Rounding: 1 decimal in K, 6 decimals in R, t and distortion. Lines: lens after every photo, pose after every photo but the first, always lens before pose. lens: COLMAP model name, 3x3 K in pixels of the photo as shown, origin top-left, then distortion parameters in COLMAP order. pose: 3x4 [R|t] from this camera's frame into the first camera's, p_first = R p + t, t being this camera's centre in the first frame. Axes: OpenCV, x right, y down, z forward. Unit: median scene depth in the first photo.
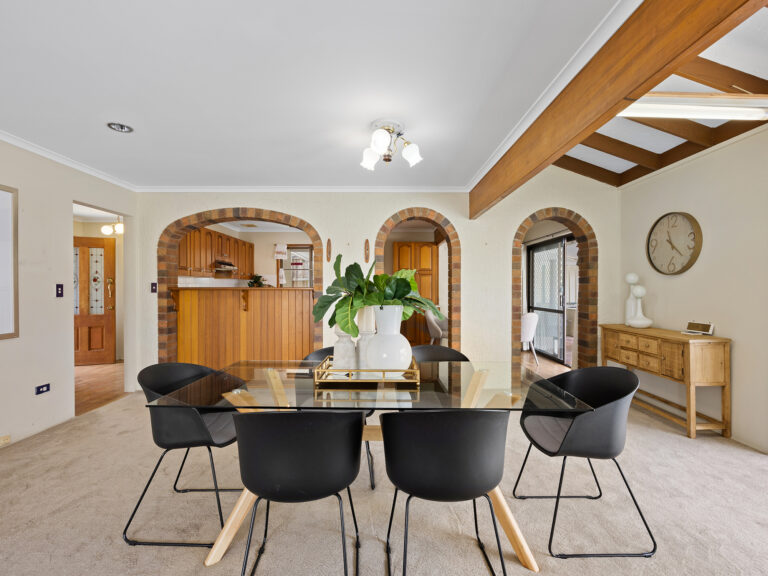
lens RADIAL K [[346.1, 0, 389.7], [0, 346.1, 289.9], [0, 0, 1]] dist [-0.003959, 0.001084]
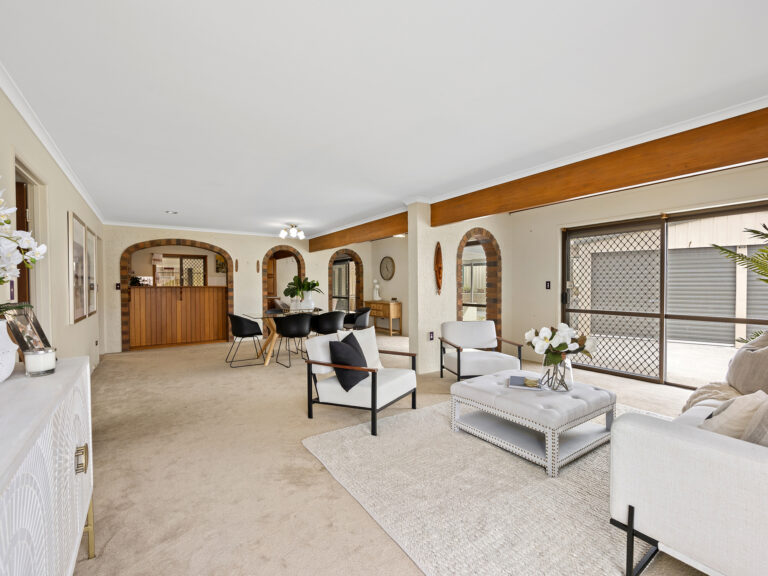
lens RADIAL K [[346.1, 0, 384.2], [0, 346.1, 289.5], [0, 0, 1]] dist [-0.003959, 0.001084]
pose [[0.829625, -0.011089, 0.558211, -0.556258], [0.009763, 0.999938, 0.005354, 0.010816], [-0.558236, 0.001008, 0.829682, -0.967994]]
